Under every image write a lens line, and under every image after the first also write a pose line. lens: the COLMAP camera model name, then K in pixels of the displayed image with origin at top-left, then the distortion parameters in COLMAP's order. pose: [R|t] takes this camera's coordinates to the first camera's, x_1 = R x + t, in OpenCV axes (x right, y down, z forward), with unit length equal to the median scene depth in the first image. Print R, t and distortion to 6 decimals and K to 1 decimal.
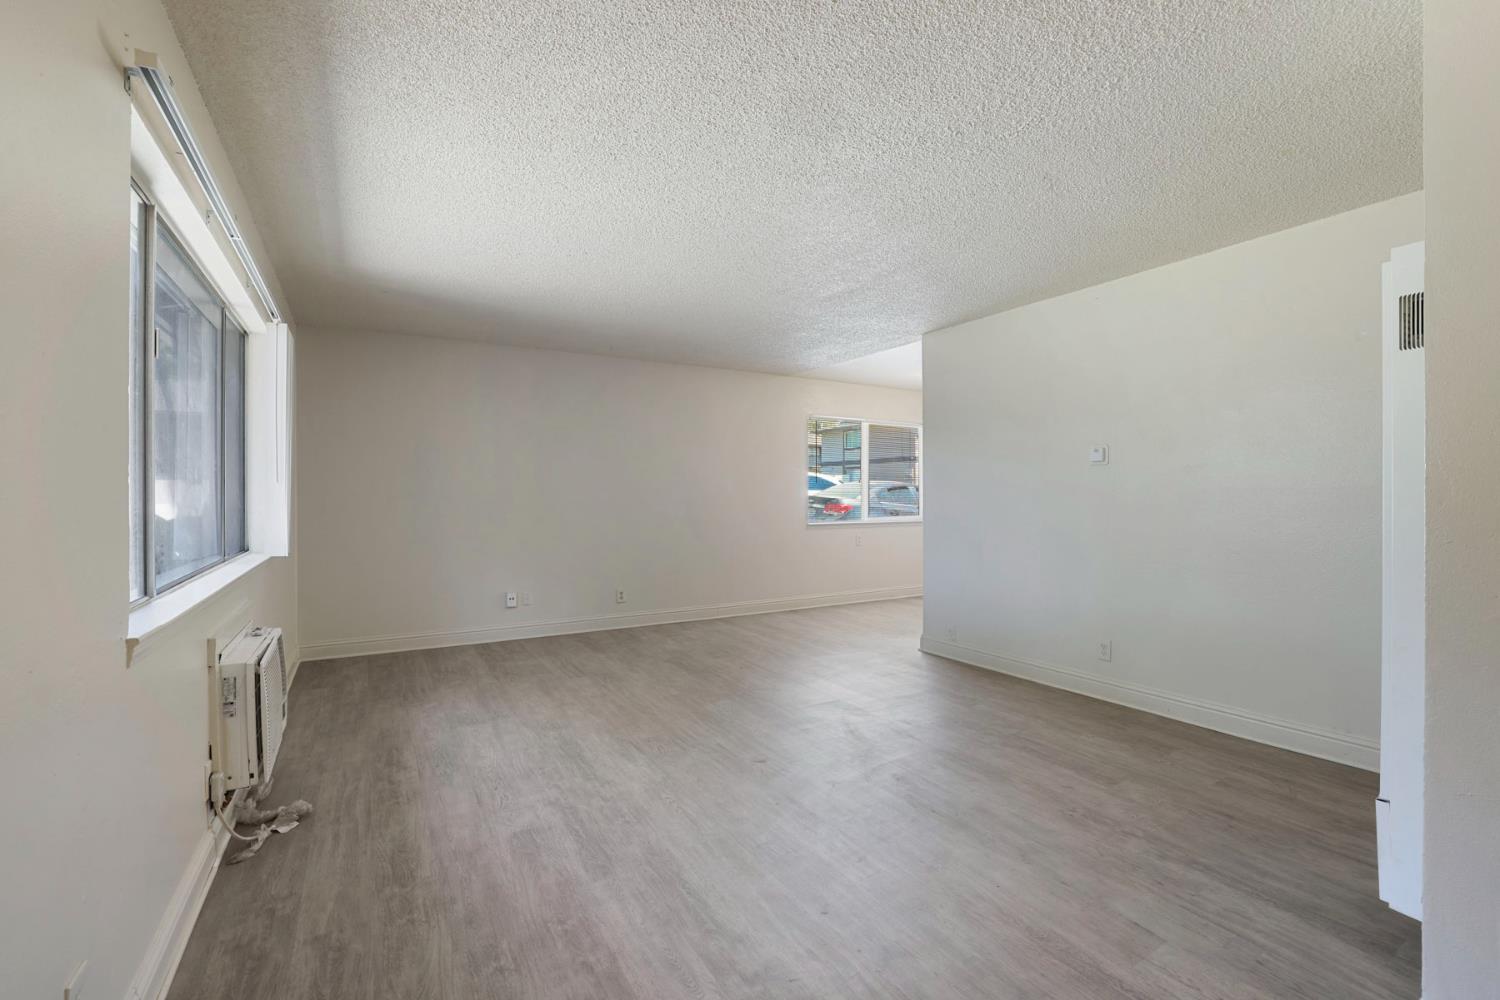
lens RADIAL K [[643.0, 0, 744.4], [0, 643.0, 494.8], [0, 0, 1]] dist [-0.048492, 0.016218]
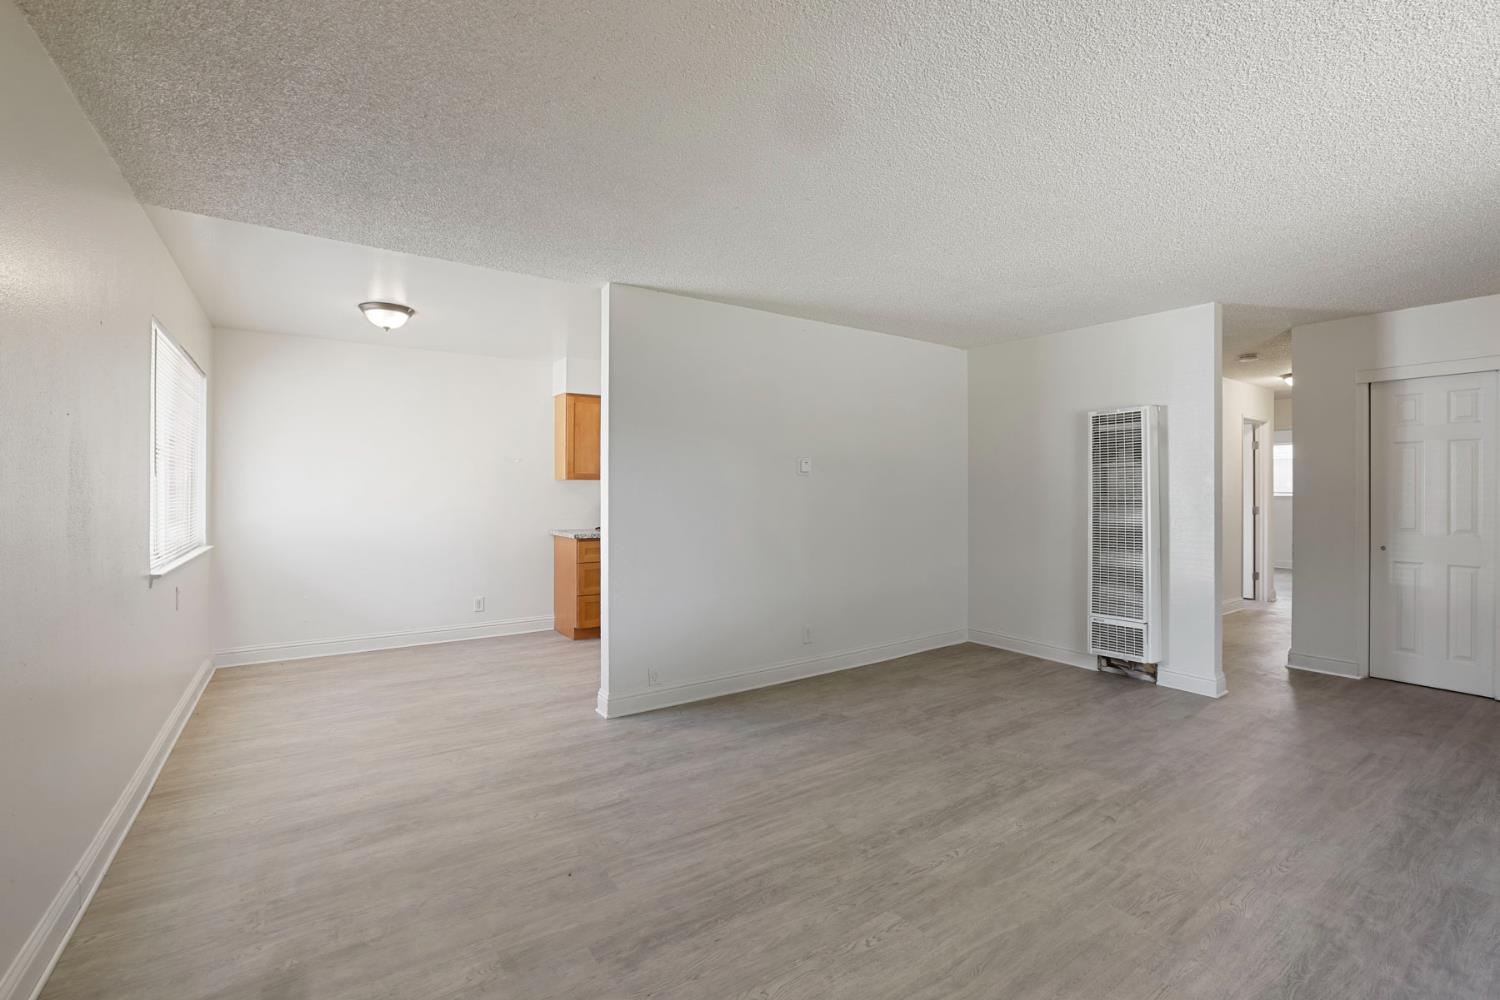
lens RADIAL K [[643.0, 0, 744.4], [0, 643.0, 494.8], [0, 0, 1]] dist [-0.048492, 0.016218]
pose [[-0.064637, -0.001721, 0.997907, -0.857949], [0.000622, 0.999998, 0.001765, -0.021322], [-0.997909, 0.000735, -0.064636, 1.688140]]
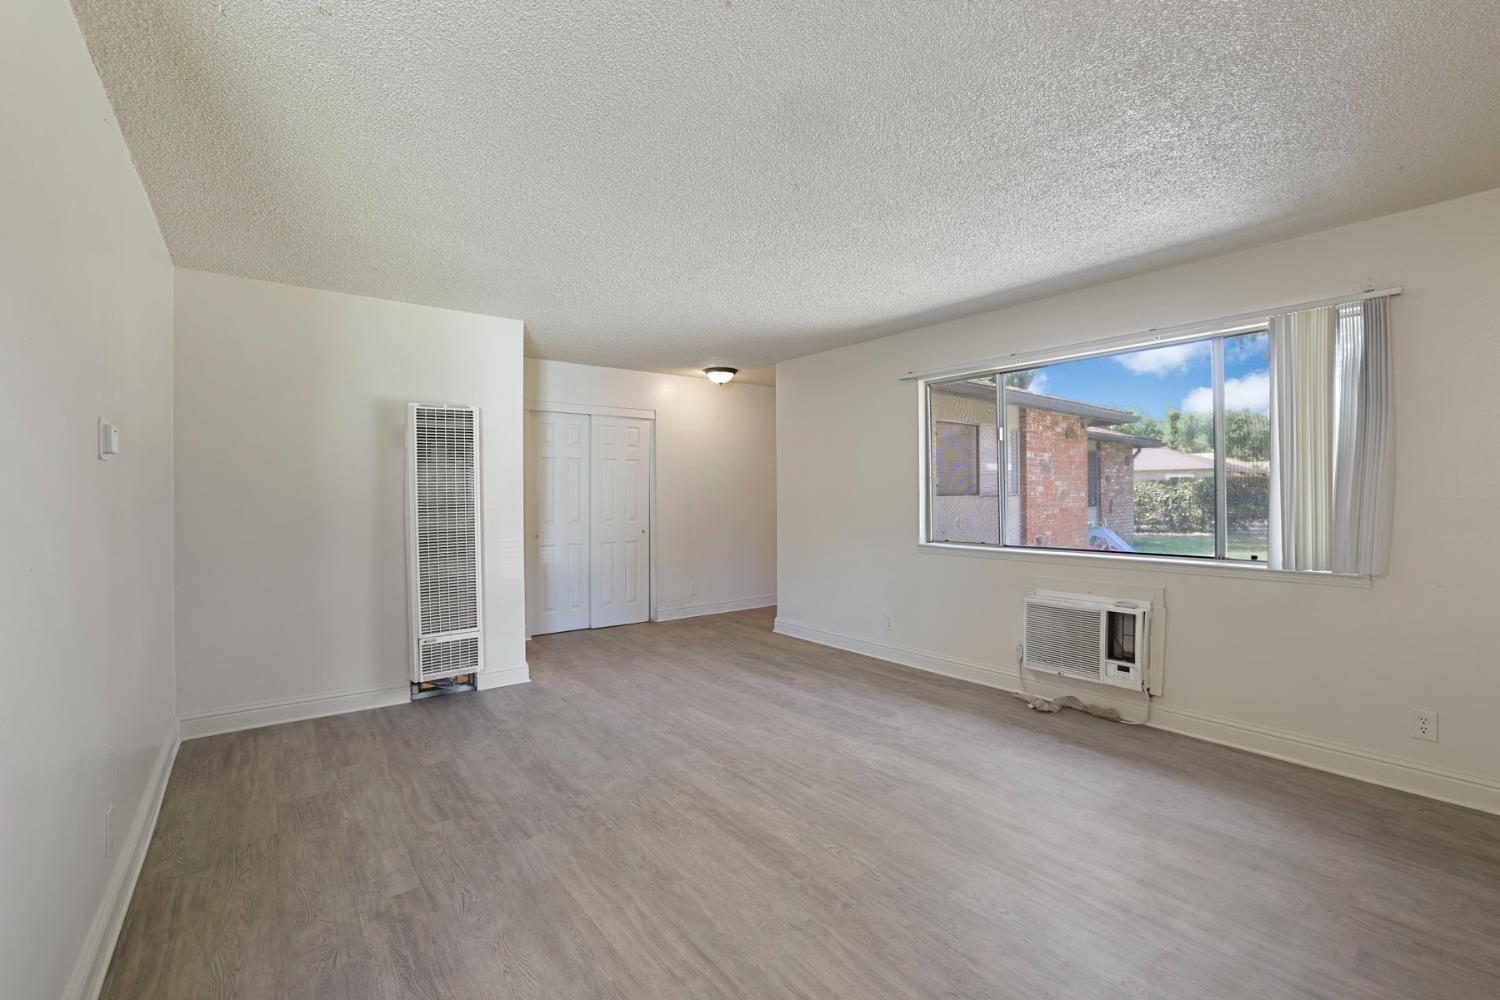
lens RADIAL K [[643.0, 0, 744.4], [0, 643.0, 494.8], [0, 0, 1]] dist [-0.048492, 0.016218]
pose [[-0.992347, 0.008294, -0.123198, 0.181123], [0.007996, 0.999964, 0.002914, -0.025130], [0.123217, 0.001907, -0.992378, 2.189439]]
